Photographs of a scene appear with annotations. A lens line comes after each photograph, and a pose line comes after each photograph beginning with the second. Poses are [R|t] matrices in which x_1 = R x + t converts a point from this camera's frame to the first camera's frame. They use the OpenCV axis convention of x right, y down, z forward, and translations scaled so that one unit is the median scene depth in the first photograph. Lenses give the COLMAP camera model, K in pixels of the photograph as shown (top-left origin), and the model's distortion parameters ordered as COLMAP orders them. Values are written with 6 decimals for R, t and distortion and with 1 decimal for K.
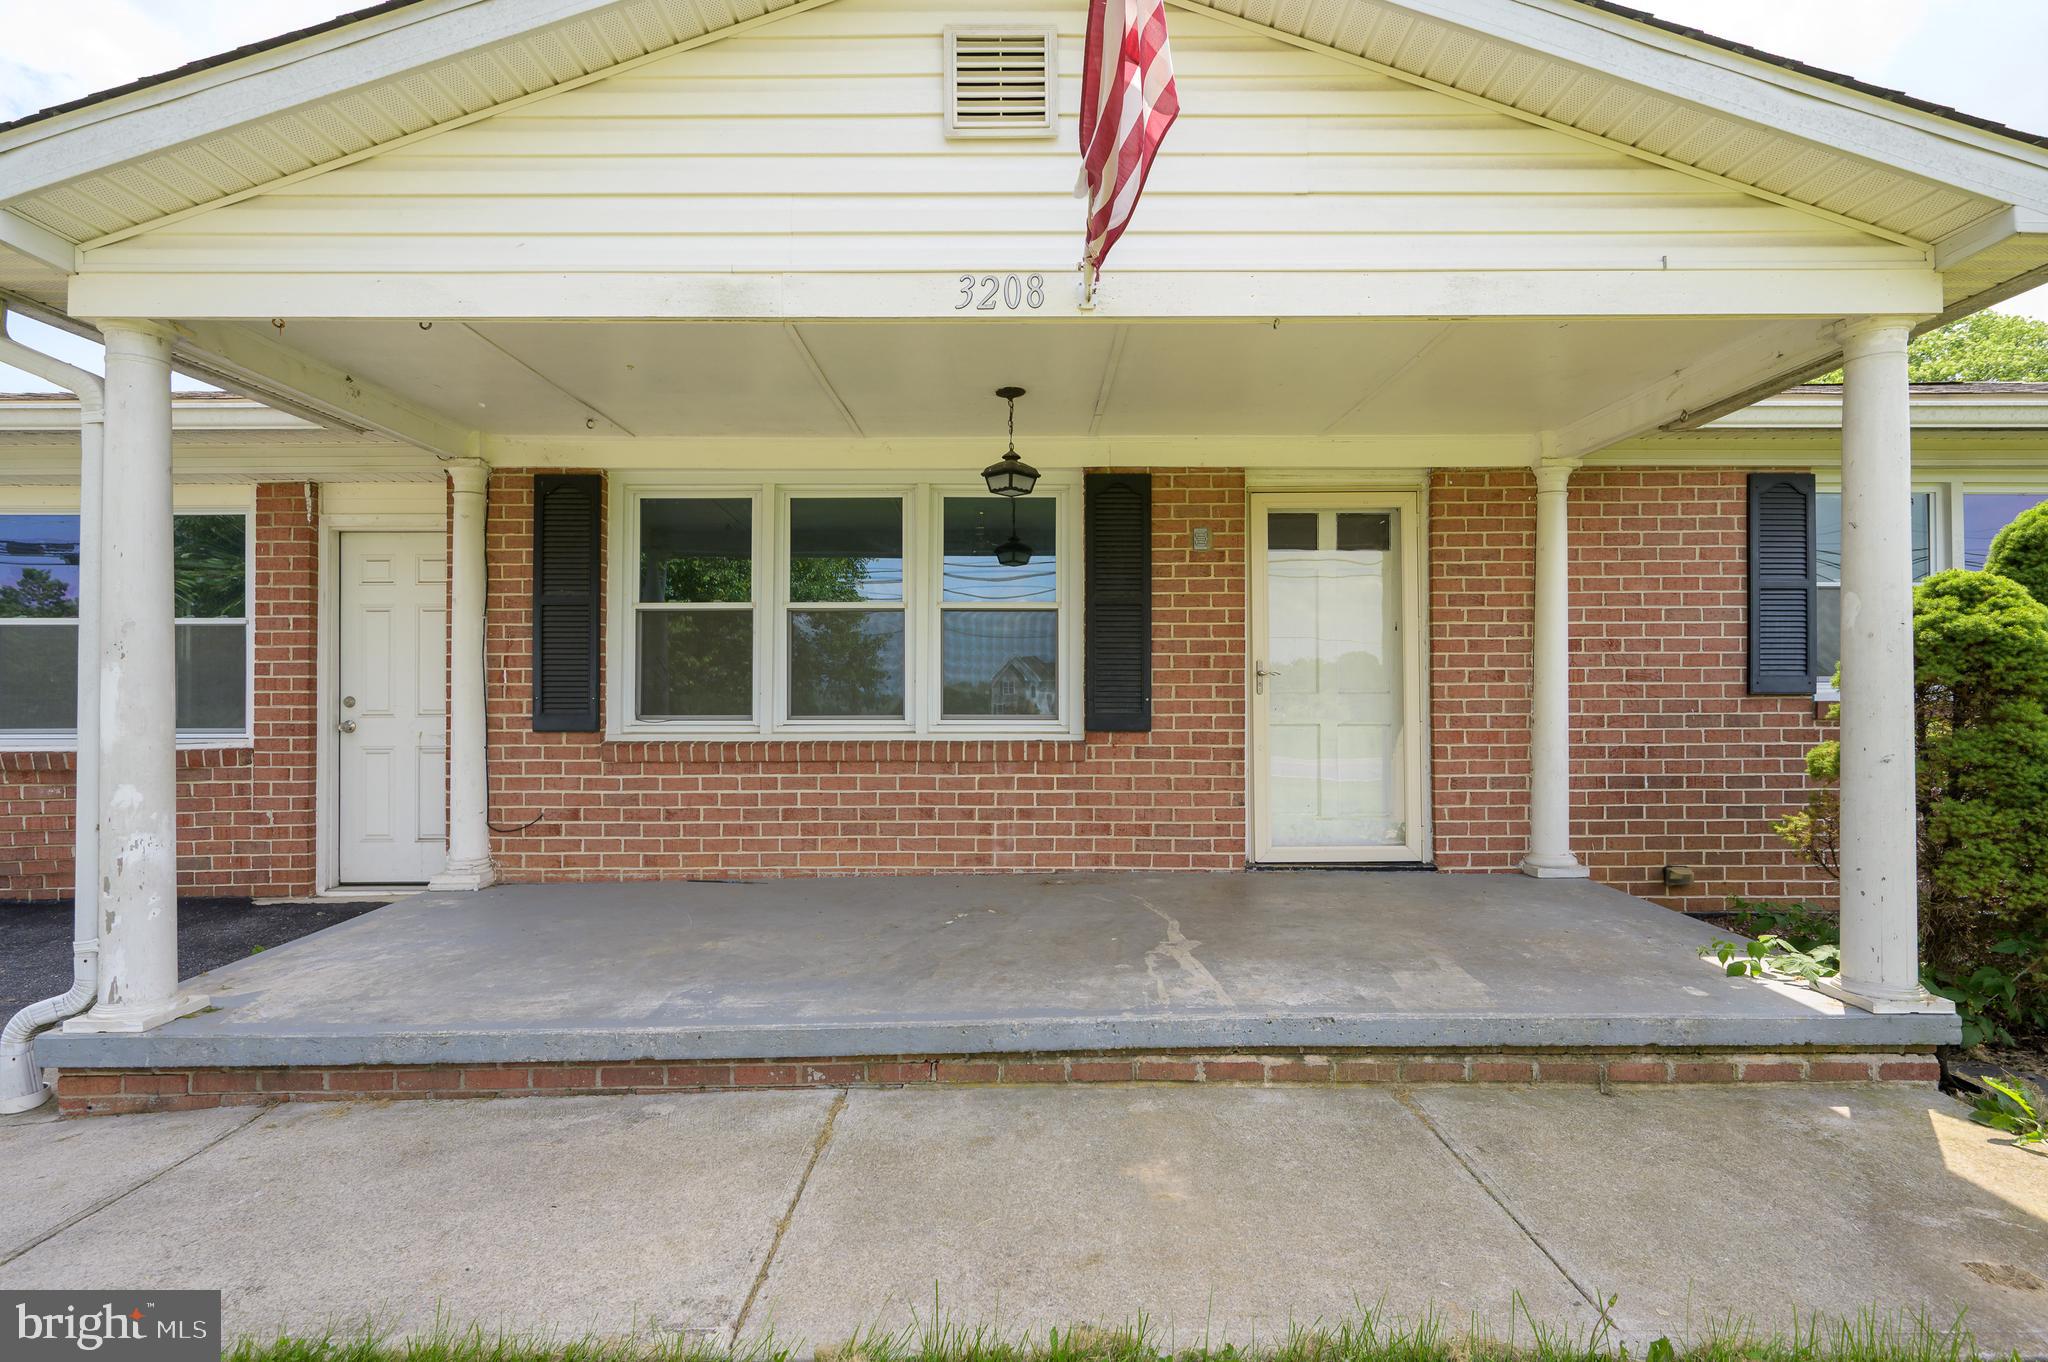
lens RADIAL K [[974.7, 0, 1024.0], [0, 974.7, 681.0], [0, 0, 1]] dist [0.000831, 0.000015]
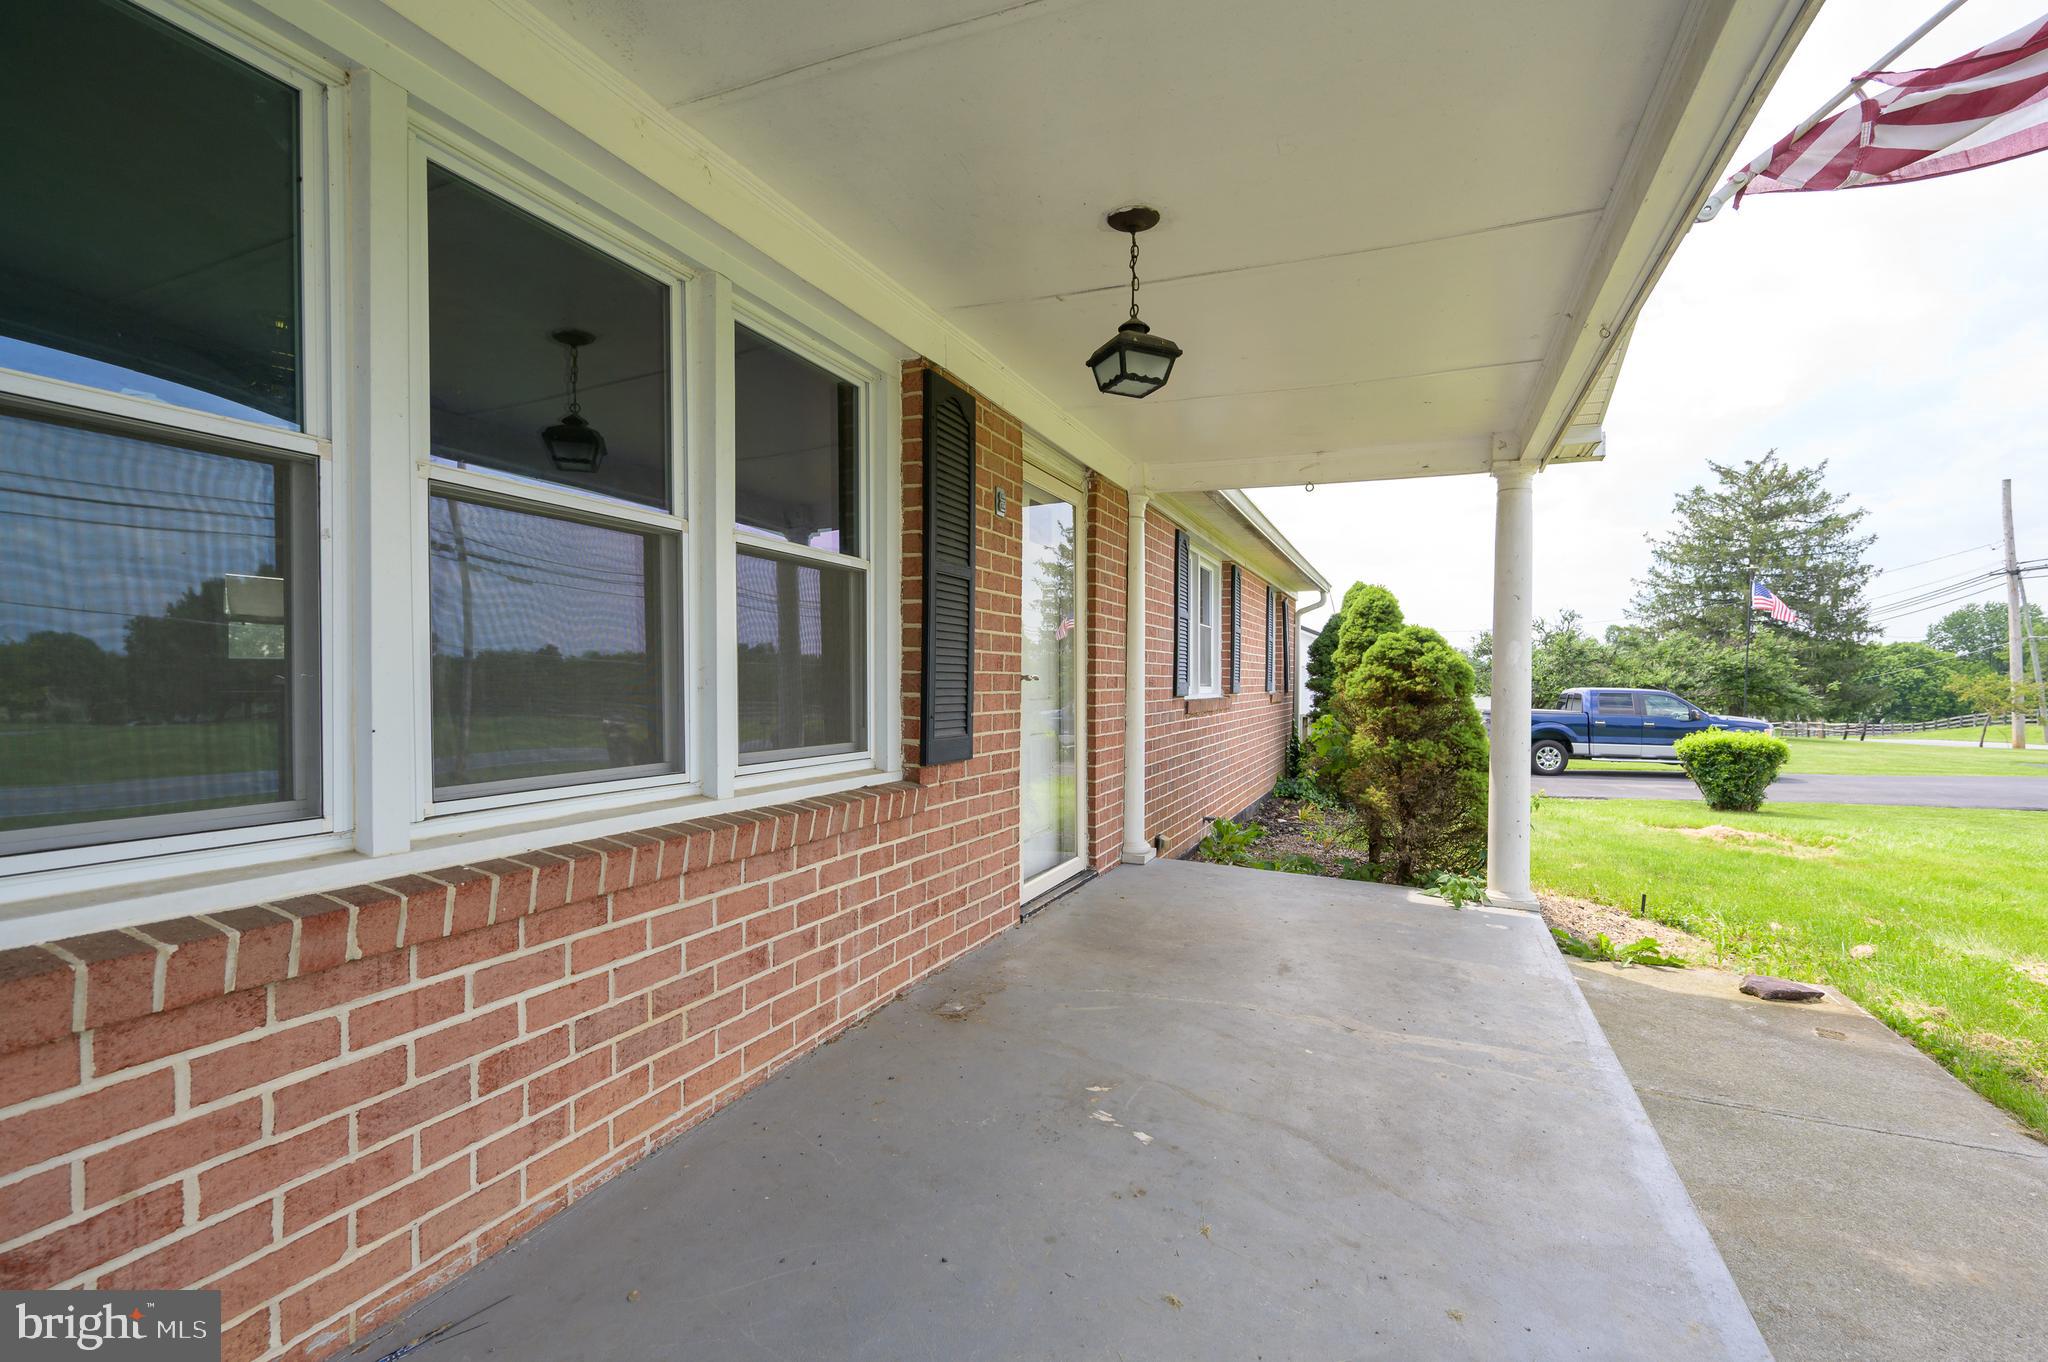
lens RADIAL K [[906.2, 0, 1031.4], [0, 906.2, 691.0], [0, 0, 1]] dist [0.000155, 0.000587]
pose [[0.393252, -0.004900, 0.919418, -0.465242], [-0.025844, 0.999532, 0.016381, -0.010547], [-0.919067, -0.030203, 0.392942, 0.698115]]
